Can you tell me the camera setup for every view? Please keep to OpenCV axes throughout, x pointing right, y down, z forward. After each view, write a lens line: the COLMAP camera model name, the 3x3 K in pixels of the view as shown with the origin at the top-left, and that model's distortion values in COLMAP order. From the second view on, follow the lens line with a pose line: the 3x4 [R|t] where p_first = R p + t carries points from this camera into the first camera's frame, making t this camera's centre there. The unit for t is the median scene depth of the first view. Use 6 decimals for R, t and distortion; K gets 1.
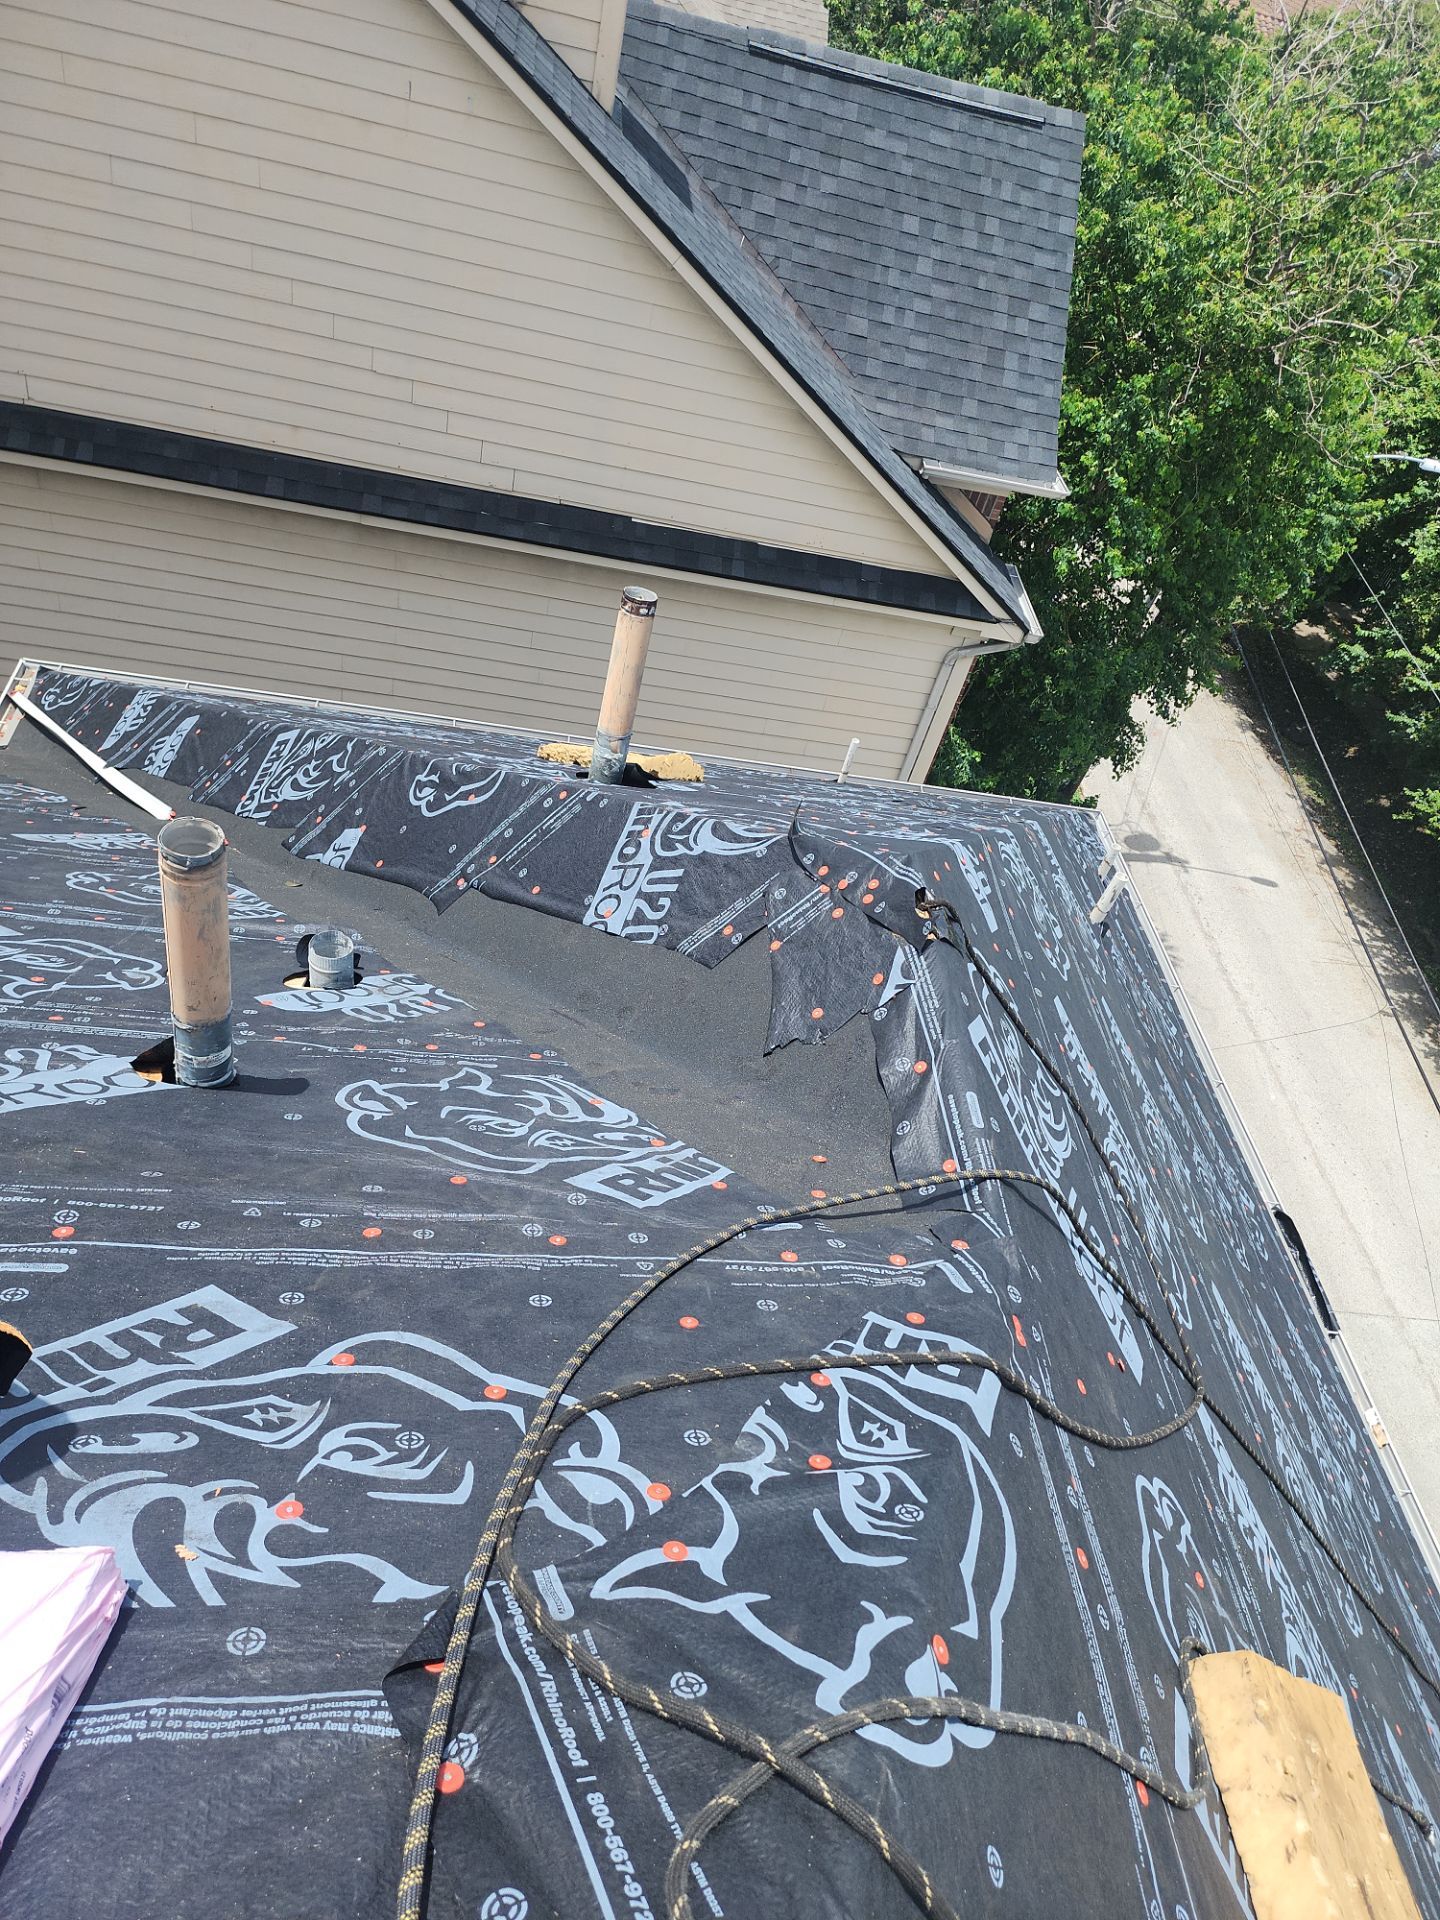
lens RADIAL K [[1264.3, 0, 748.9], [0, 1264.3, 995.9], [0, 0, 1]] dist [0.061356, -0.051007]
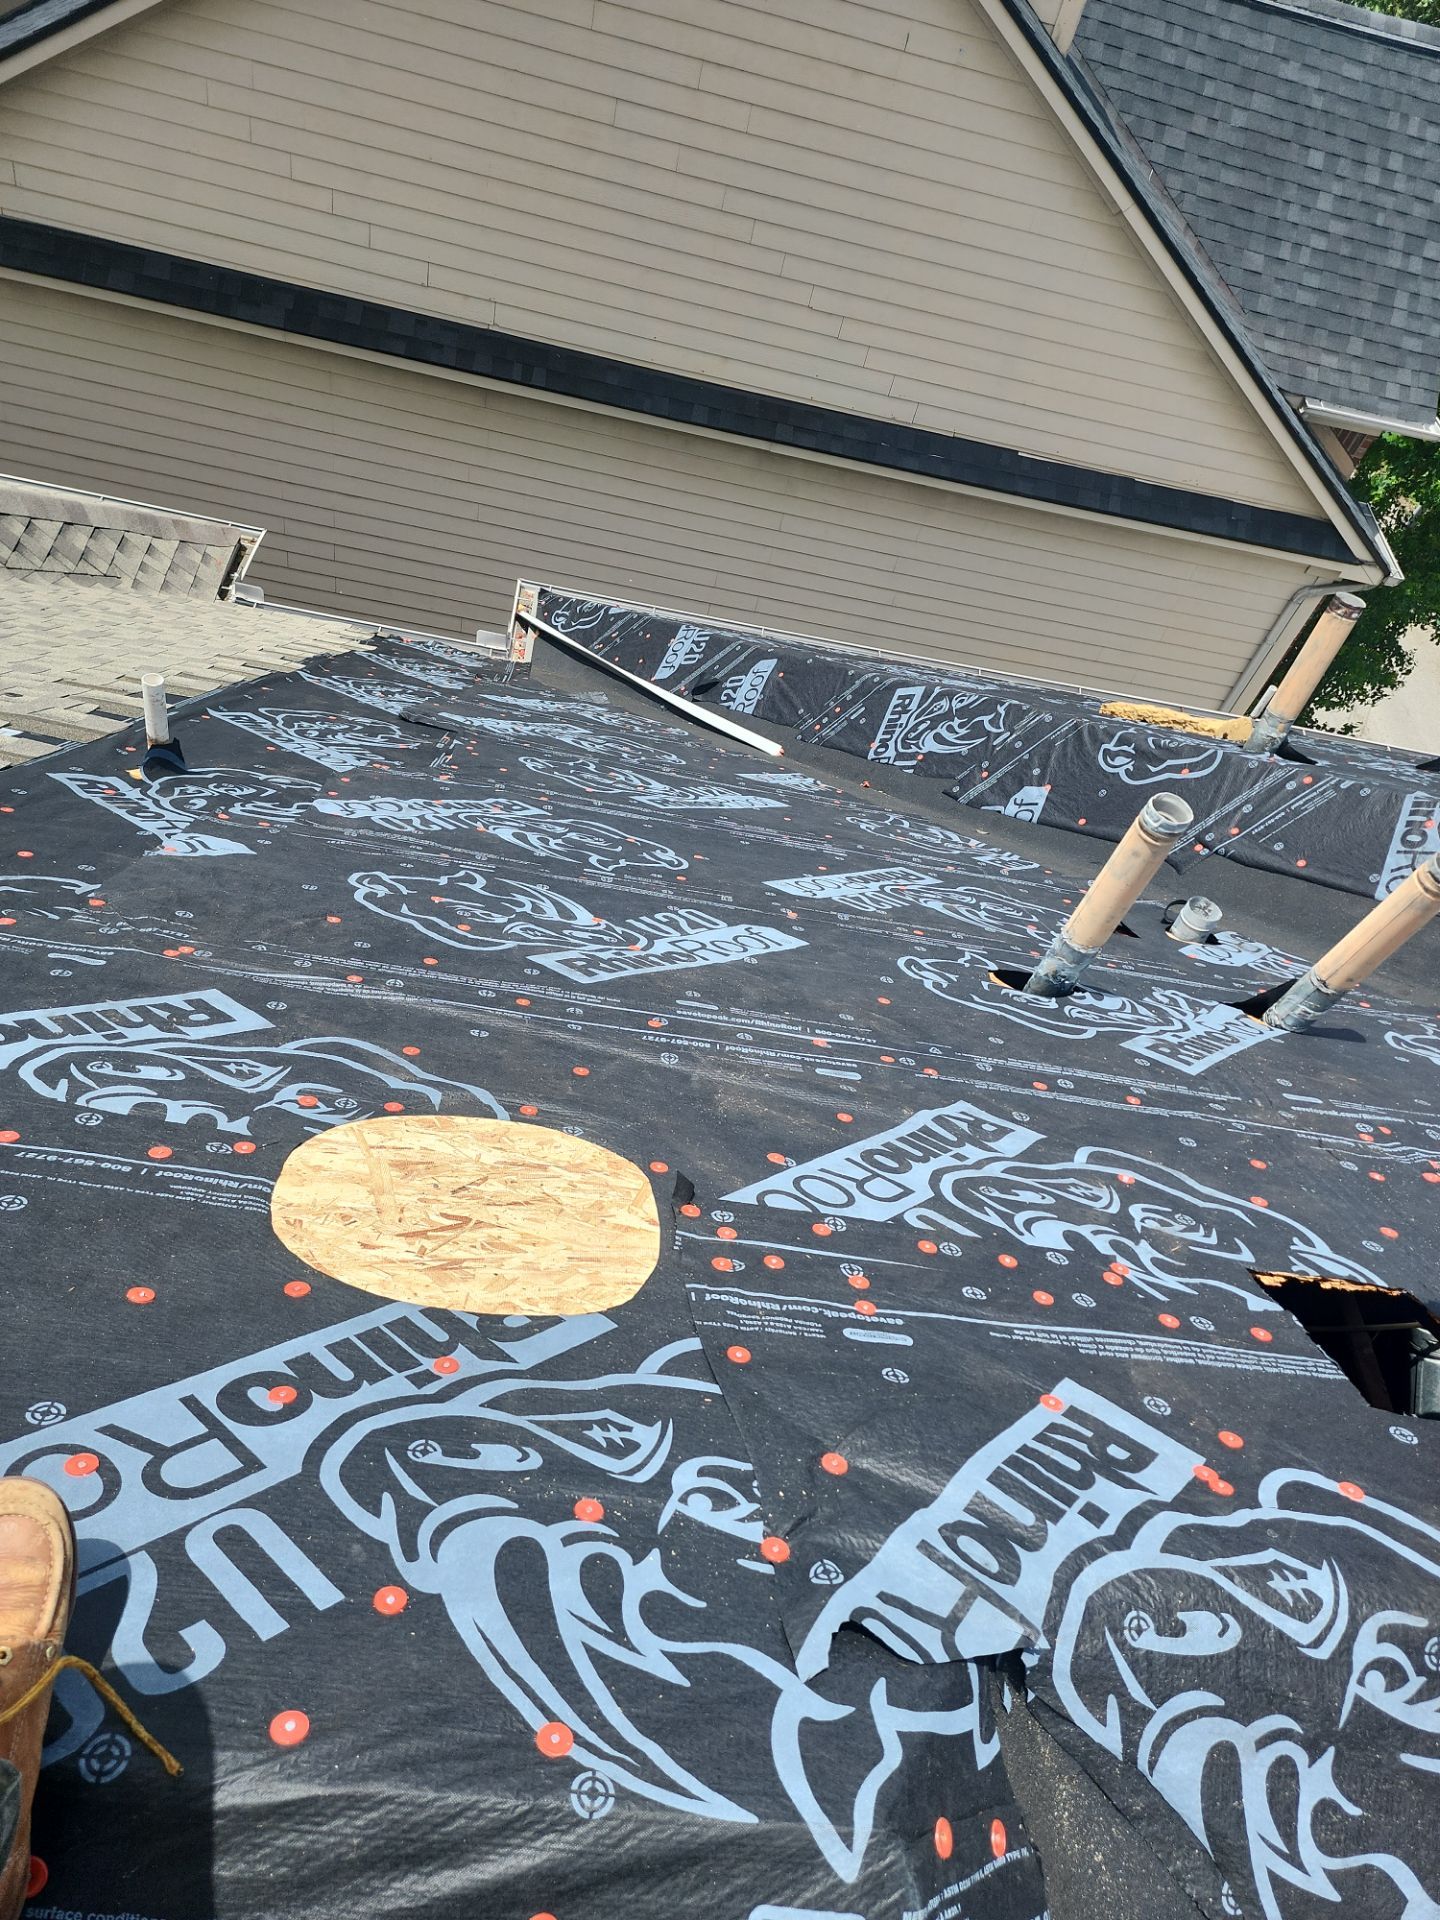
lens RADIAL K [[1264.3, 0, 751.6], [0, 1264.3, 978.8], [0, 0, 1]] dist [0.061356, -0.051007]
pose [[0.995470, 0.066293, -0.068149, -0.461445], [-0.061099, 0.995260, 0.075662, -0.027573], [0.072842, -0.071156, 0.994802, -0.181073]]
